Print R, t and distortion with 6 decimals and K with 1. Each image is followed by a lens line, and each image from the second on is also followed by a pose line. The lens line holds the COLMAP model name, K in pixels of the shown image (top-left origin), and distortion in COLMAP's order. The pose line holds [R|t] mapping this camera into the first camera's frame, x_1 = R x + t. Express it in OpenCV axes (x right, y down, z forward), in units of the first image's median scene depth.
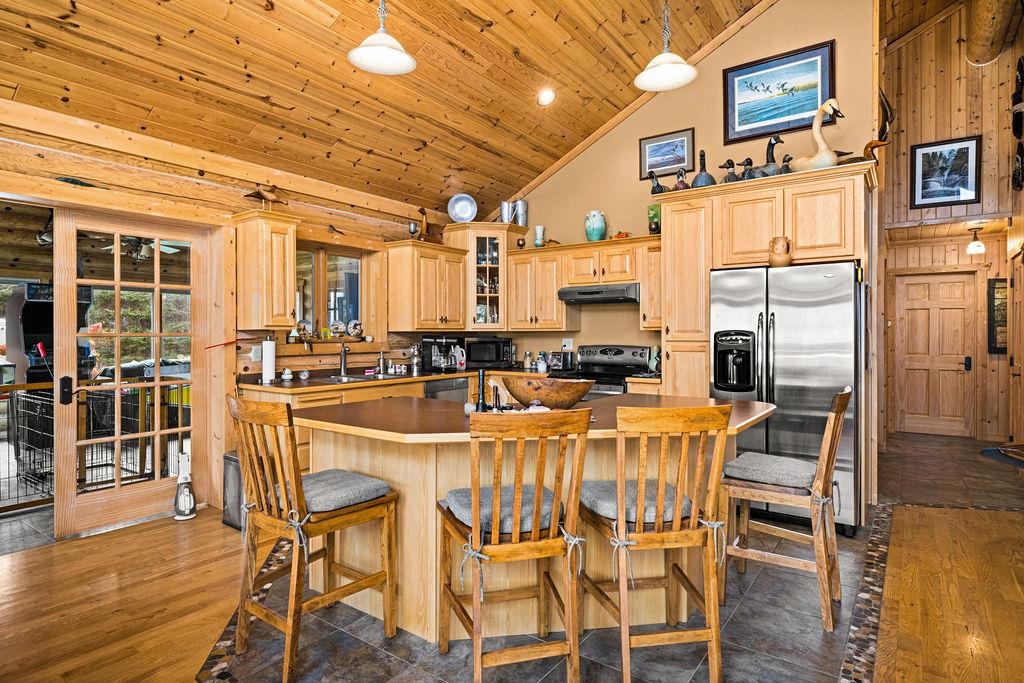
lens RADIAL K [[560.9, 0, 508.4], [0, 560.9, 334.7], [0, 0, 1]] dist [0.000089, 0.001295]
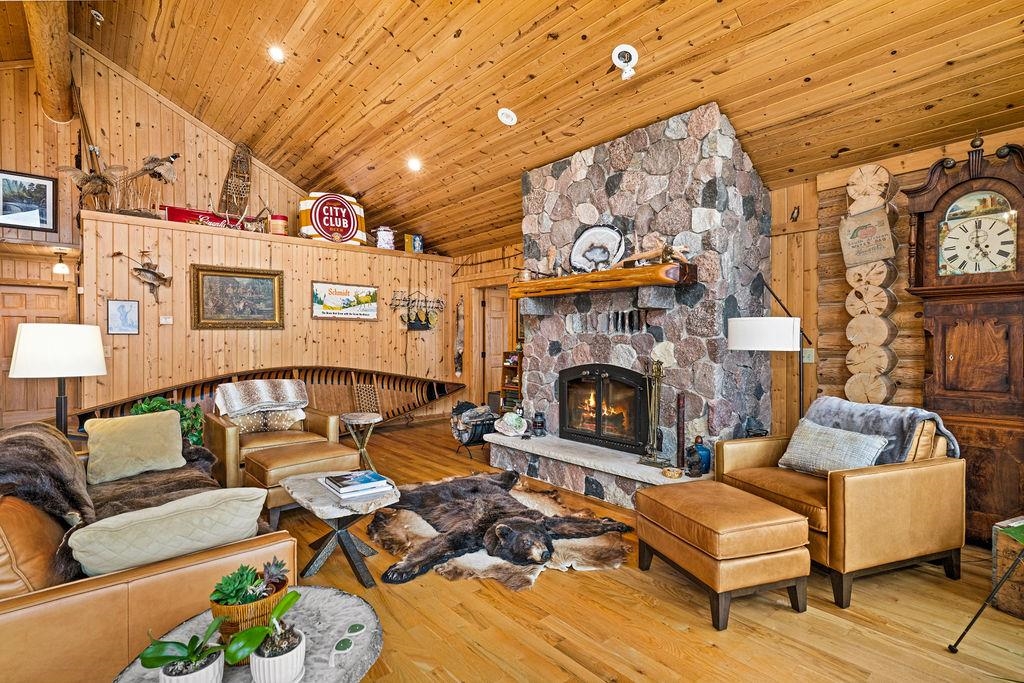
lens RADIAL K [[488.7, 0, 510.9], [0, 488.7, 344.5], [0, 0, 1]] dist [-0.003171, 0.002348]
pose [[0.229229, -0.014132, 0.973270, 0.018283], [0.002731, 0.999900, 0.013876, -0.000944], [-0.973369, -0.000522, 0.229245, -0.276231]]
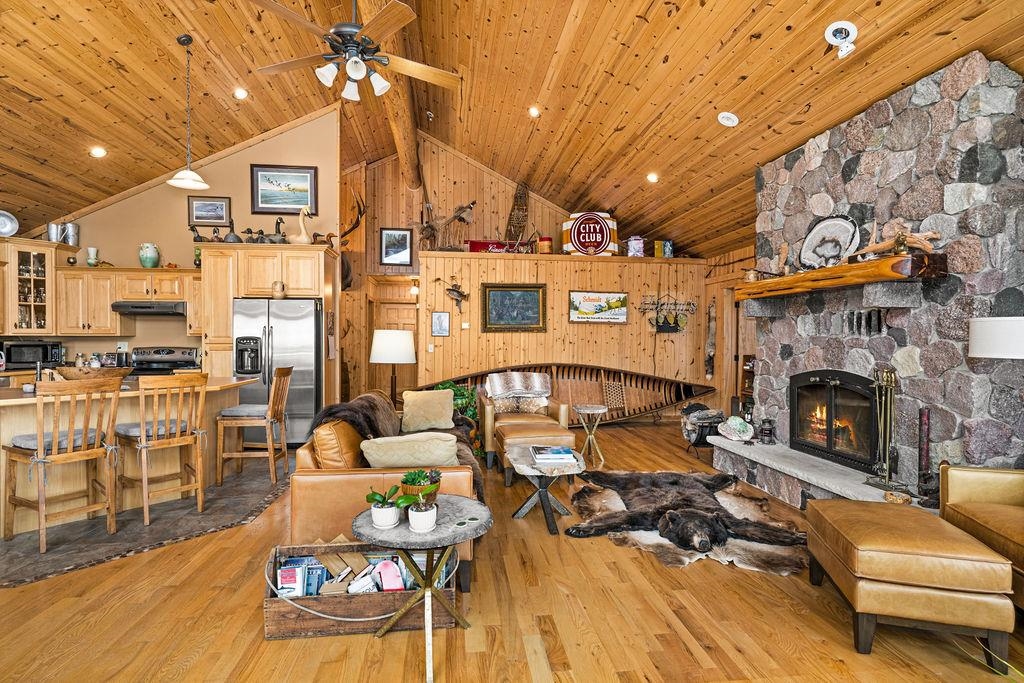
lens RADIAL K [[488.7, 0, 509.0], [0, 488.7, 343.7], [0, 0, 1]] dist [-0.003171, 0.002348]
pose [[0.729083, -0.004248, 0.684413, -0.012372], [-0.002840, 0.999953, 0.009231, -0.001952], [-0.684420, -0.008674, 0.729036, -0.446207]]
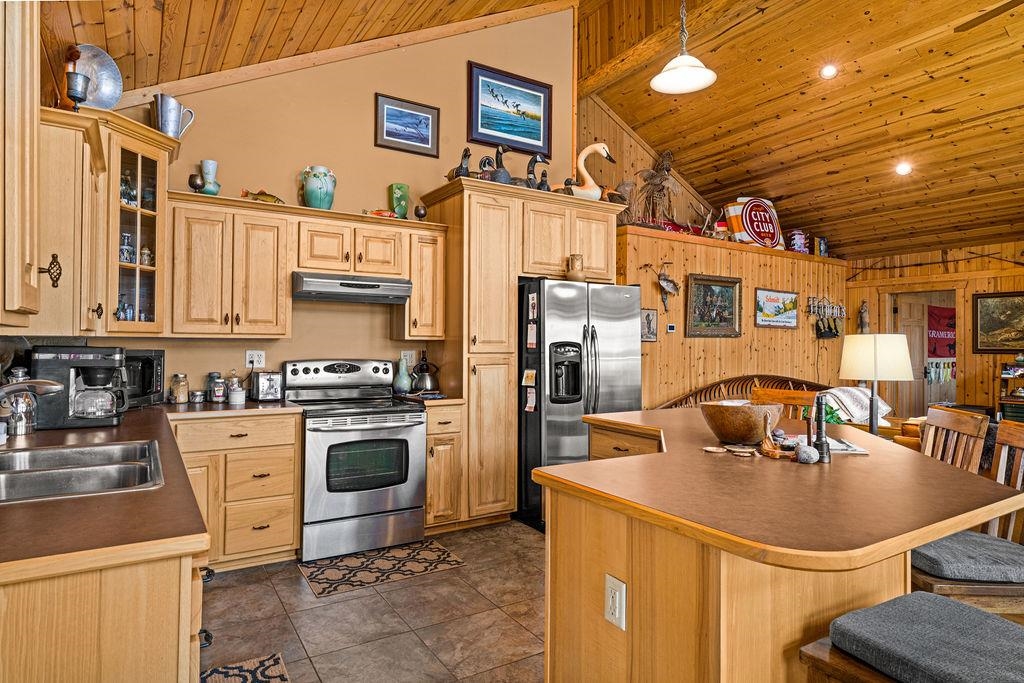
lens RADIAL K [[575.6, 0, 513.7], [0, 575.6, 335.2], [0, 0, 1]] dist [-0.004914, 0.000379]
pose [[0.375587, 0.018035, 0.926612, -0.471182], [-0.005940, 0.999837, -0.017053, -0.000950], [-0.926768, 0.000901, 0.375632, 0.579427]]
